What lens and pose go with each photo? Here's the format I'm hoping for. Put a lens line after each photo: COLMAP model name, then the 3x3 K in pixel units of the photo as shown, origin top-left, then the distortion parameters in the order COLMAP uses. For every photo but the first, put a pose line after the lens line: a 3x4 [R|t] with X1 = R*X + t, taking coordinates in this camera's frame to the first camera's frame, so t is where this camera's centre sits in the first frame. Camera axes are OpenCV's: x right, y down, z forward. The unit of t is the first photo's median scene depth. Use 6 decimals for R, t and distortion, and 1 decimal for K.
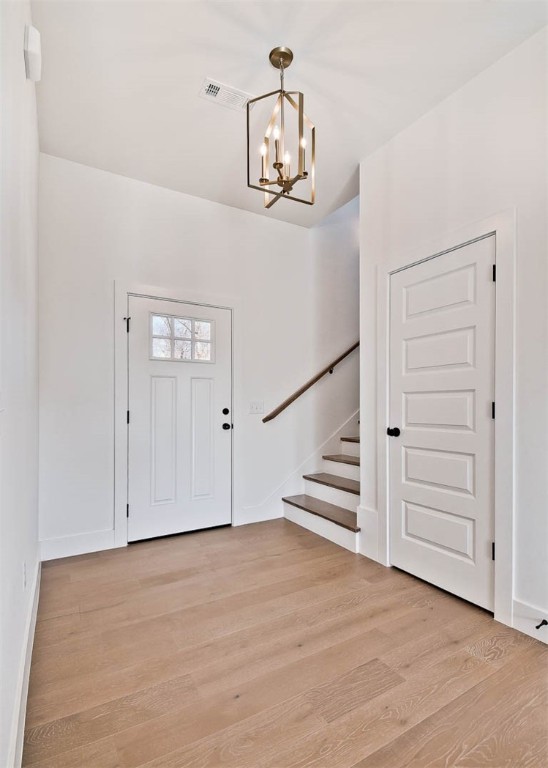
lens RADIAL K [[384.1, 0, 276.8], [0, 384.1, 384.1], [0, 0, 1]] dist [0.003211, -0.000332]
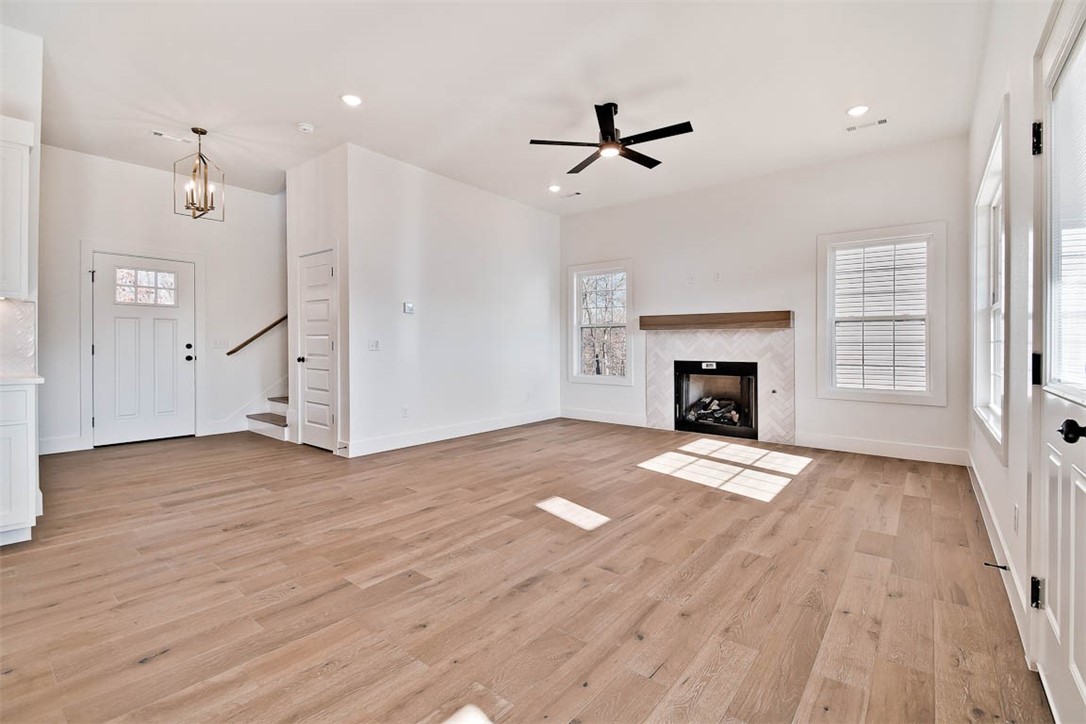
lens RADIAL K [[482.5, 0, 547.4], [0, 482.5, 354.4], [0, 0, 1]] dist [-0.006817, -0.005002]
pose [[0.931743, 0.006762, 0.363055, 0.411659], [-0.031190, 0.997622, 0.061463, -0.038043], [-0.361776, -0.068592, 0.929738, -0.944339]]
